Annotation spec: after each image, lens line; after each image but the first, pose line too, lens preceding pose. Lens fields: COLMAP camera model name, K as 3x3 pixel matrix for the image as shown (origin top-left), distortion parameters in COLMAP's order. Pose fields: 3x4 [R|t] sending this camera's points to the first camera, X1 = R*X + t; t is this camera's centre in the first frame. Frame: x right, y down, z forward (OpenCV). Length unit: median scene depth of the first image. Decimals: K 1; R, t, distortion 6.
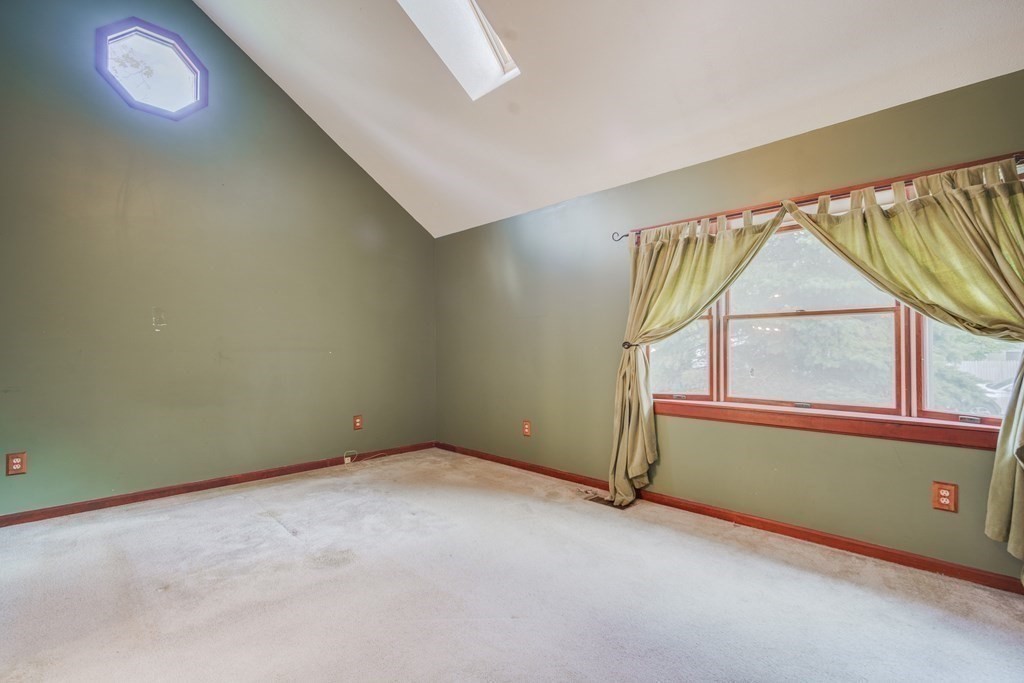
lens RADIAL K [[453.2, 0, 509.8], [0, 453.2, 348.9], [0, 0, 1]] dist [-0.003125, -0.000448]
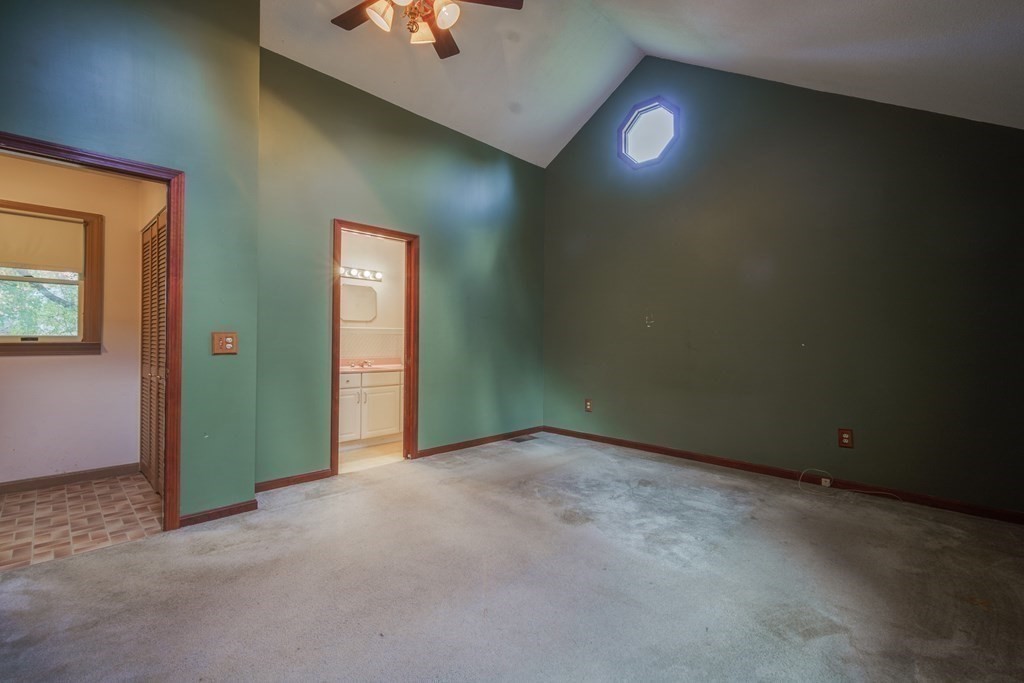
lens RADIAL K [[444.9, 0, 512.0], [0, 444.9, 341.5], [0, 0, 1]] dist [-0.000394, -0.000462]
pose [[-0.001987, -0.001834, -0.999996, 0.605017], [-0.008536, 0.999962, -0.001817, 0.011649], [0.999962, 0.008532, -0.002003, 0.670347]]
